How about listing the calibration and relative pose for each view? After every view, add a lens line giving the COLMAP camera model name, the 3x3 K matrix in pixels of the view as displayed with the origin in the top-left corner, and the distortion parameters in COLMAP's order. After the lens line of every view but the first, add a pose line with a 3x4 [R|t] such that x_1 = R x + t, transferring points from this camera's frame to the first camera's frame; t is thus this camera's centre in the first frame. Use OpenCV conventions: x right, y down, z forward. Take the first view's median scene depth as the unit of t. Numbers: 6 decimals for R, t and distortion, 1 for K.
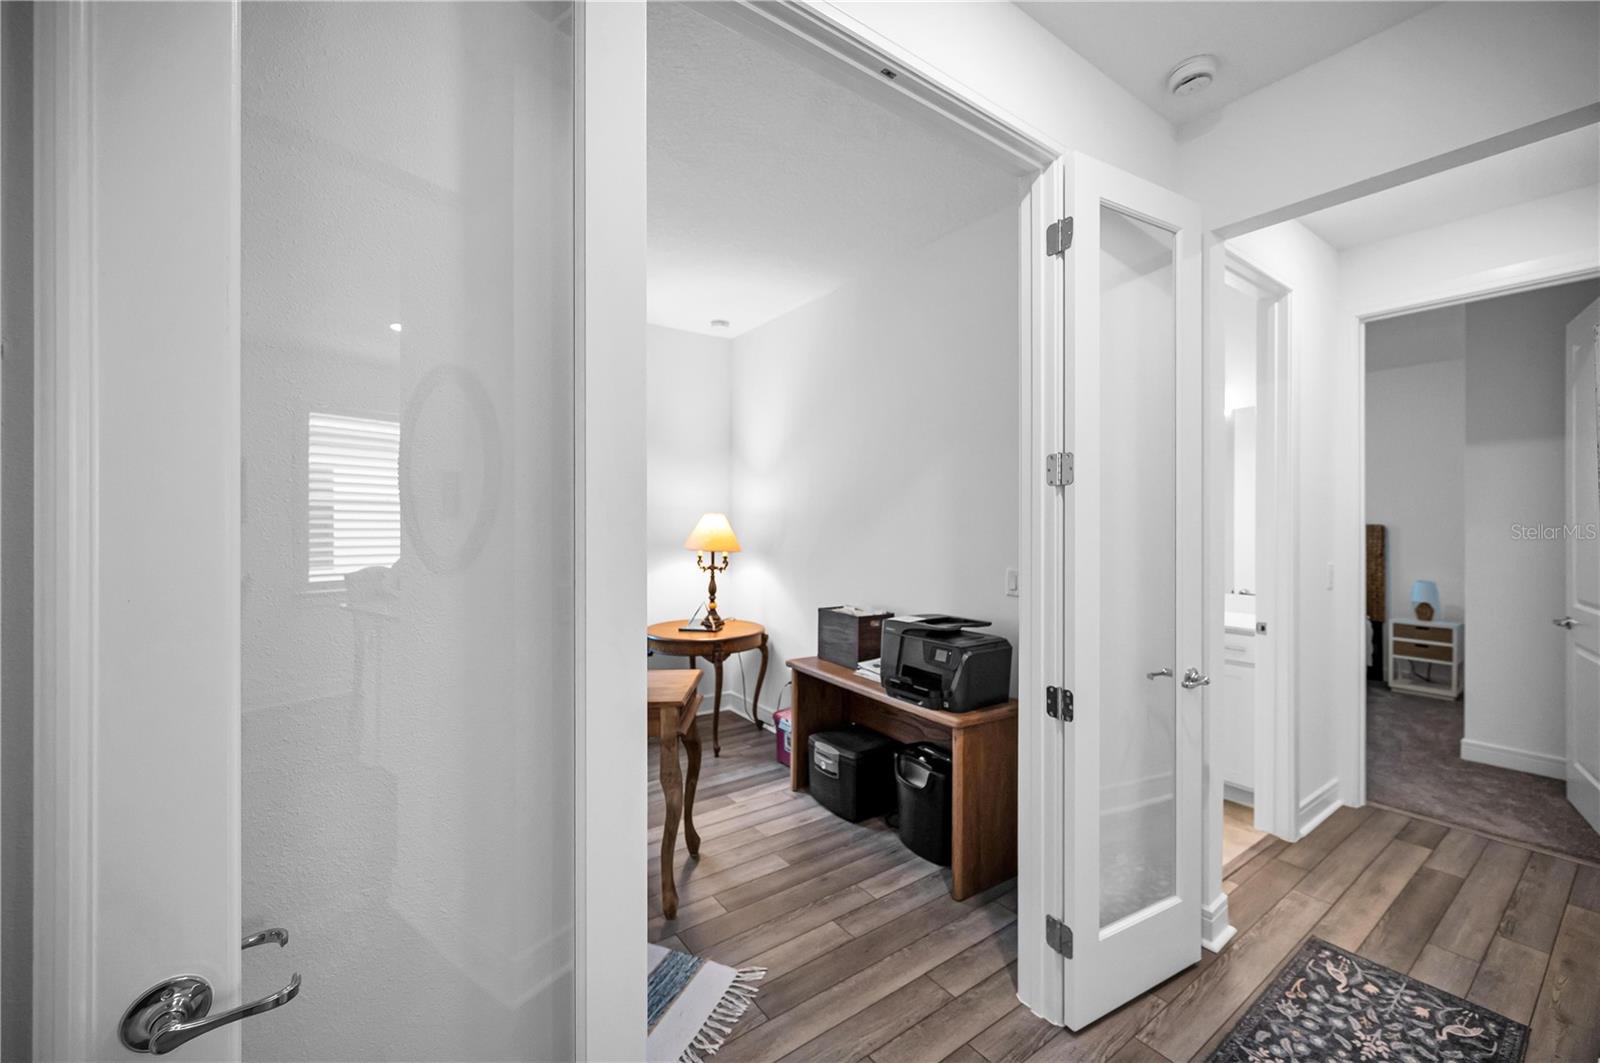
lens RADIAL K [[637.5, 0, 793.3], [0, 637.5, 526.3], [0, 0, 1]] dist [0.000003, -0.000560]
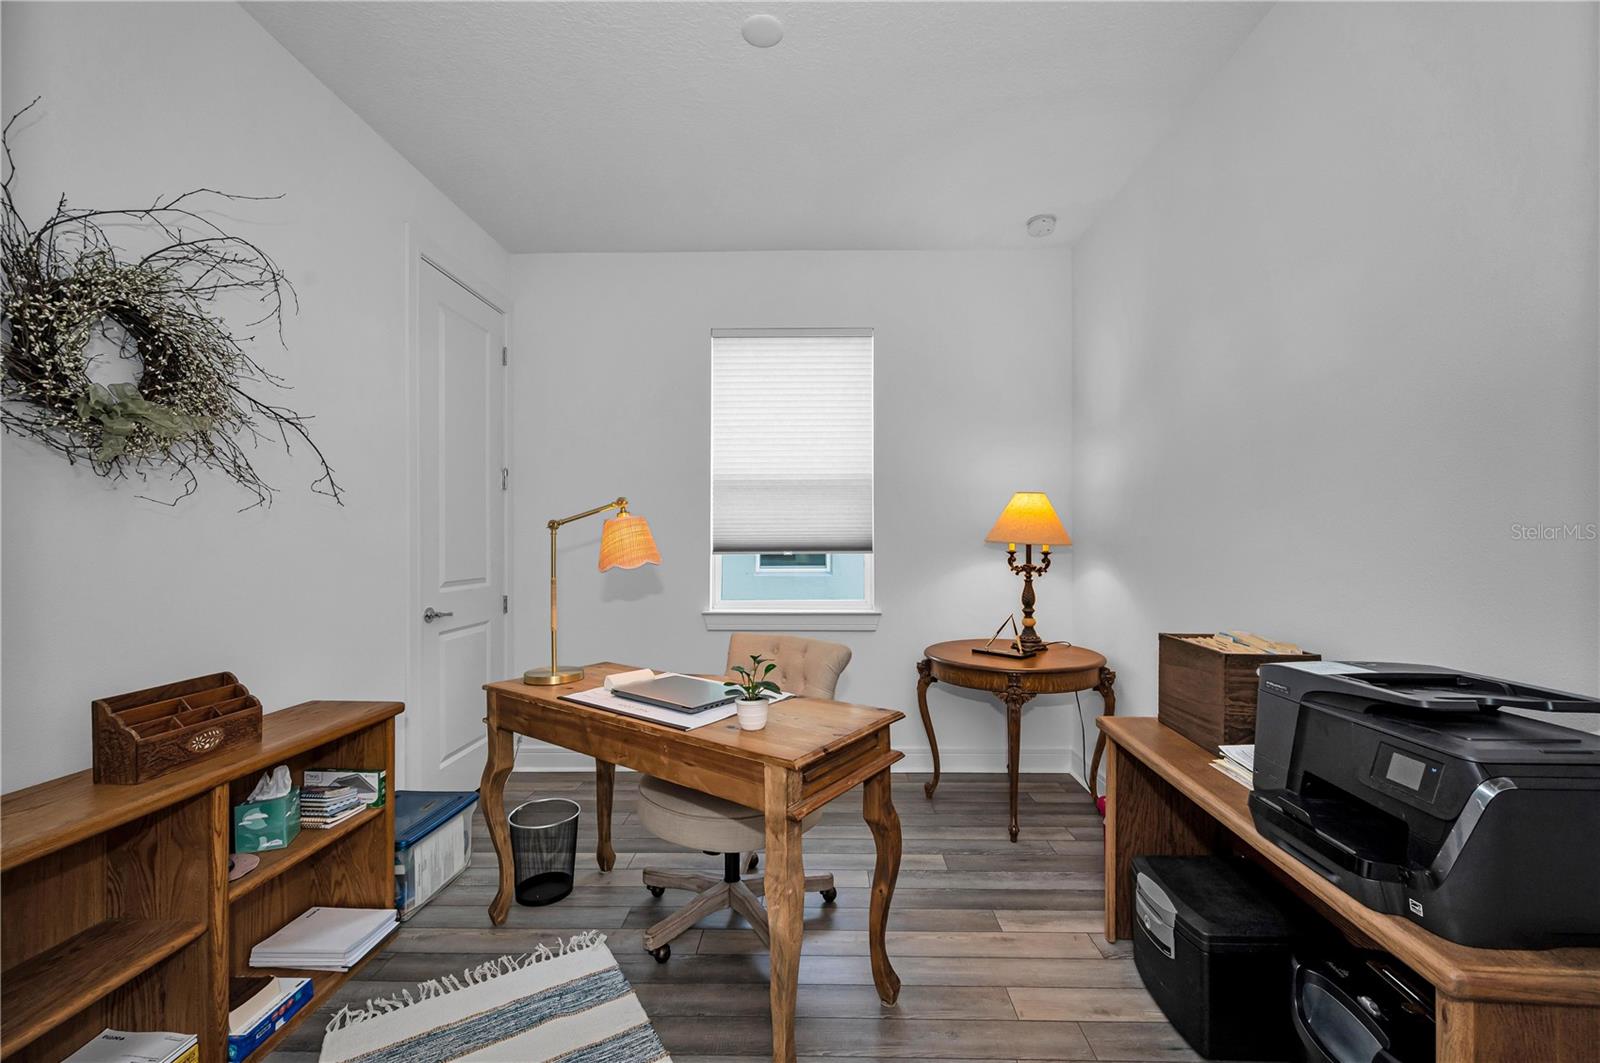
lens RADIAL K [[637.5, 0, 810.6], [0, 637.5, 542.8], [0, 0, 1]] dist [0.000003, -0.000560]
pose [[0.796664, -0.005815, -0.604394, 0.146533], [0.002427, 0.999976, -0.006422, 0.054500], [0.604417, 0.003650, 0.796660, 0.389266]]
